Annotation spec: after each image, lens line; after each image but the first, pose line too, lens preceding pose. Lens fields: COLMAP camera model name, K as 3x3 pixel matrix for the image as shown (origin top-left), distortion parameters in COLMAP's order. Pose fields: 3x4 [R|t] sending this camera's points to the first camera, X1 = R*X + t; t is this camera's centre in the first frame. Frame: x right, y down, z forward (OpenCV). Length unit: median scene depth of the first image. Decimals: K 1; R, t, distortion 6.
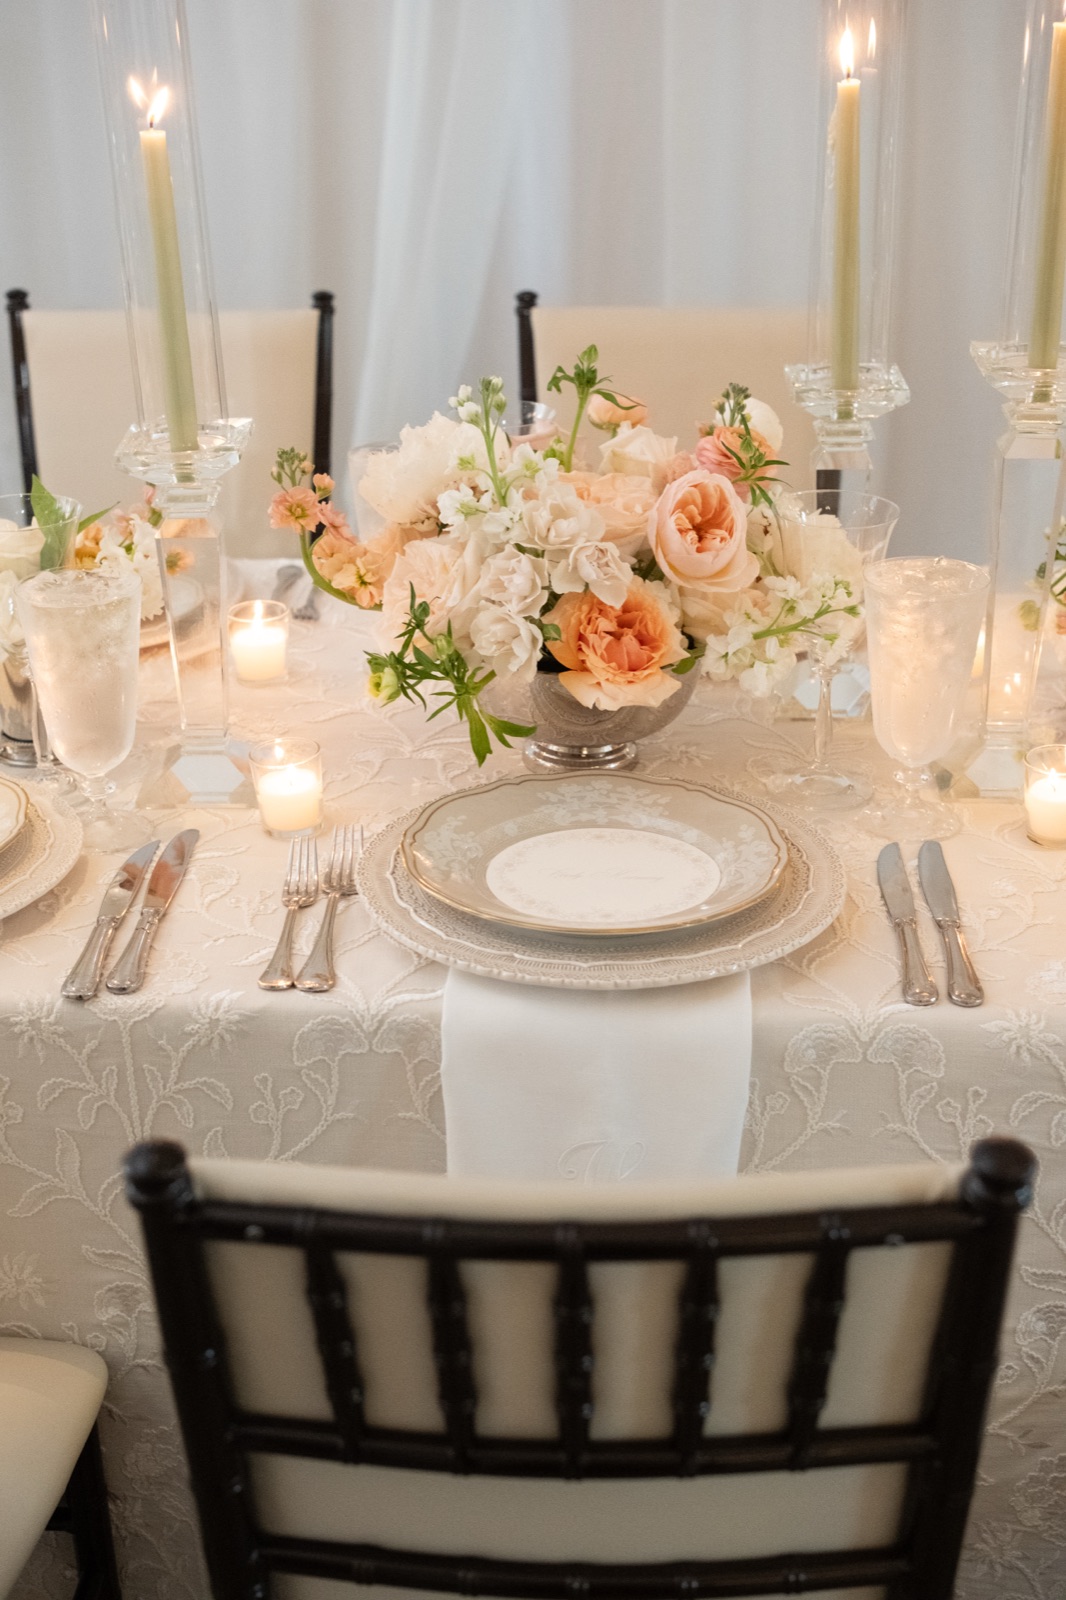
lens RADIAL K [[2341.2, 0, 520.2], [0, 2341.2, 797.5], [0, 0, 1]] dist [0.007353, 0.000000]
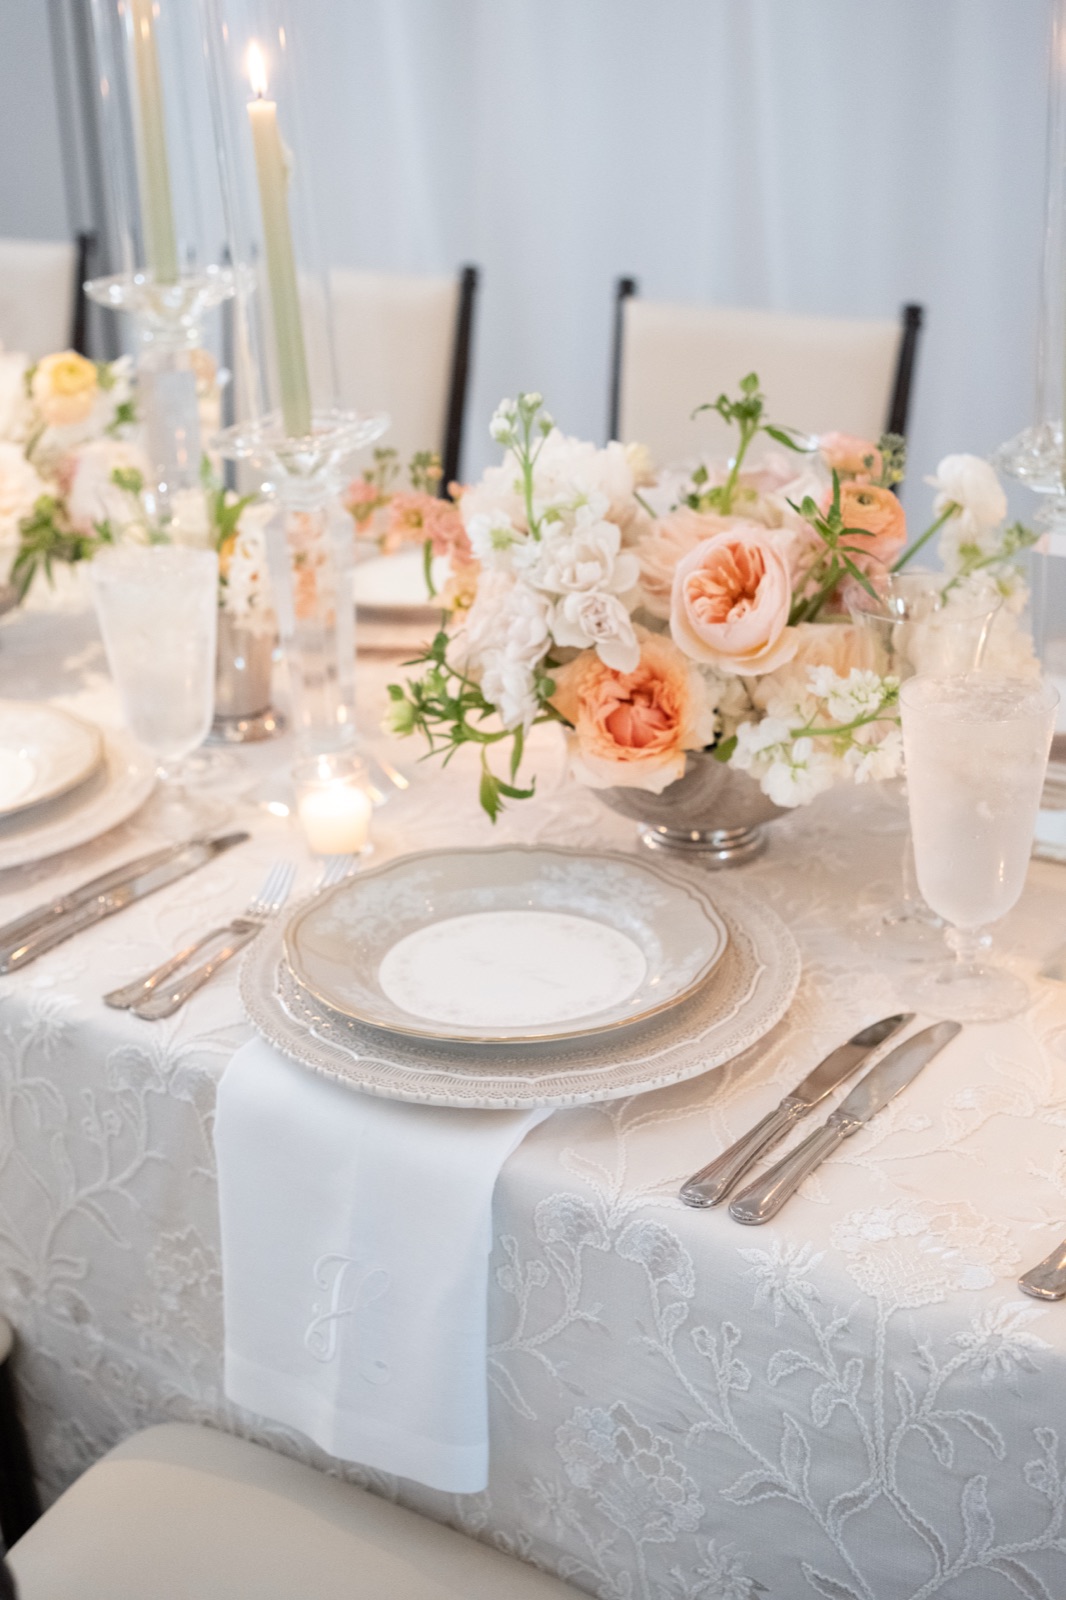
lens RADIAL K [[2341.2, 0, 534.0], [0, 2341.2, 793.2], [0, 0, 1]] dist [0.007353, 0.000000]
pose [[0.851107, 0.183693, -0.491807, 0.449234], [-0.184838, 0.981655, 0.046778, -0.071846], [0.491377, 0.051092, 0.869447, 0.232956]]
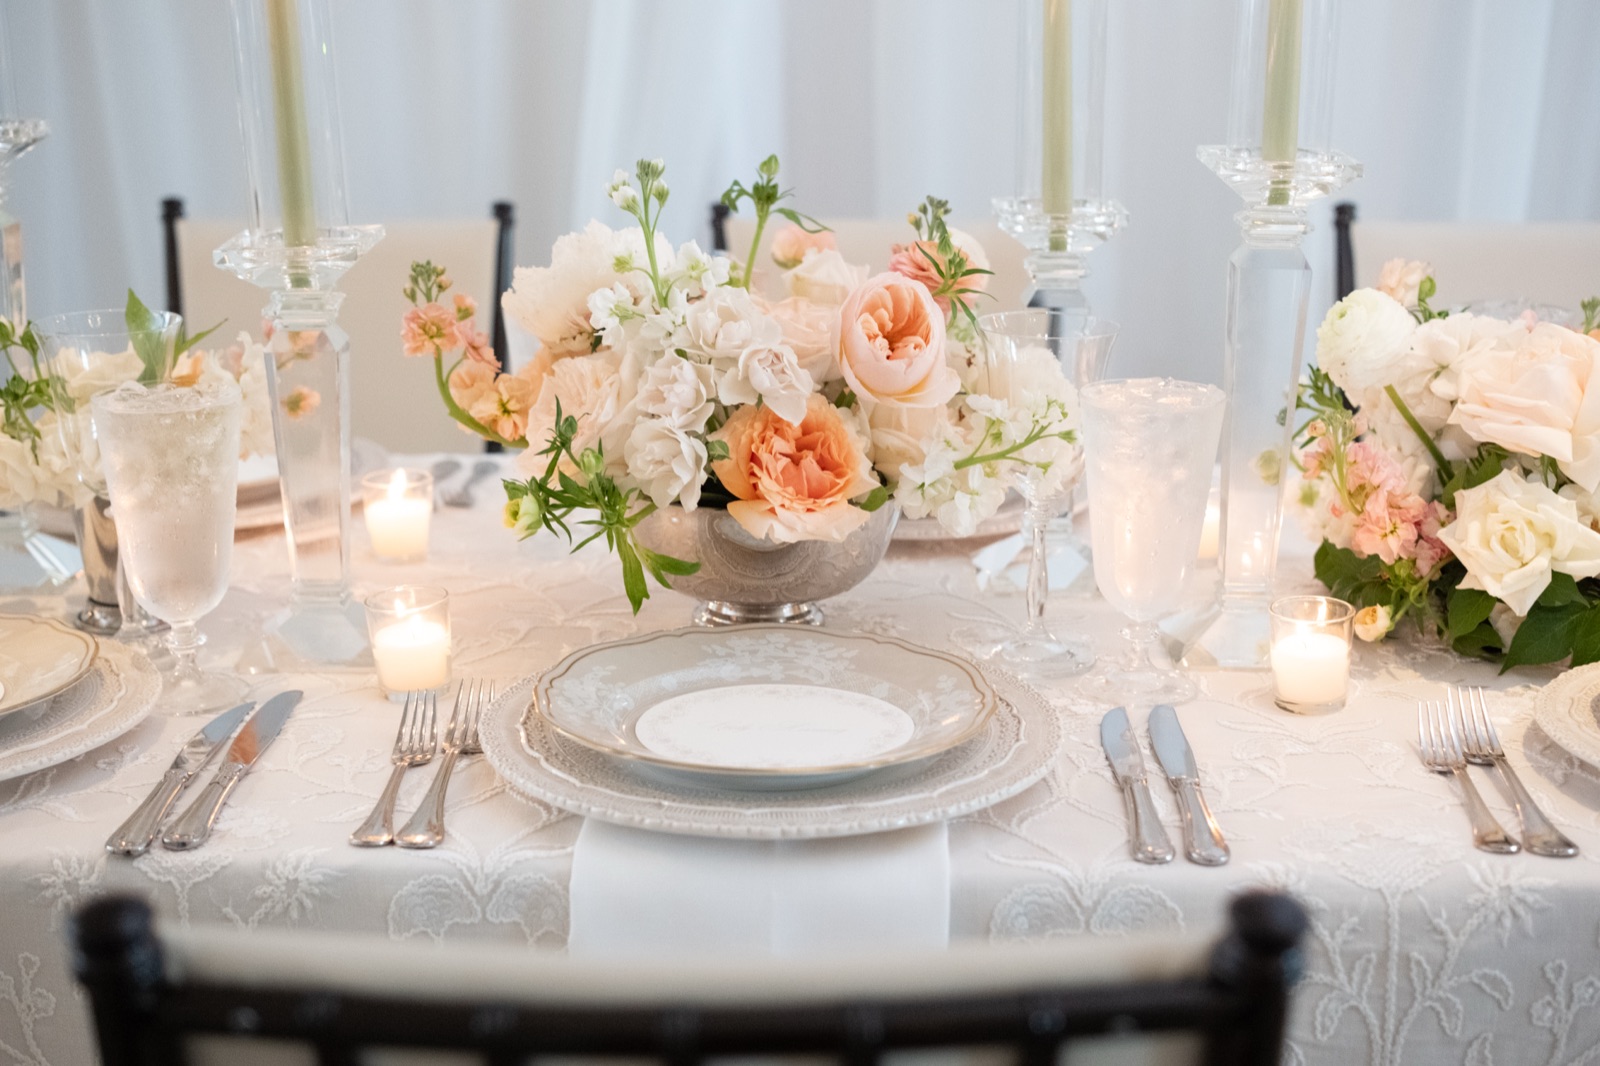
lens RADIAL K [[2341.2, 0, 810.9], [0, 2341.2, 542.8], [0, 0, 1]] dist [0.007353, 0.000000]
pose [[0.999648, 0.007070, 0.025568, 0.025585], [-0.003284, 0.989399, -0.145184, 0.087256], [-0.026323, 0.145049, 0.989074, 0.154993]]
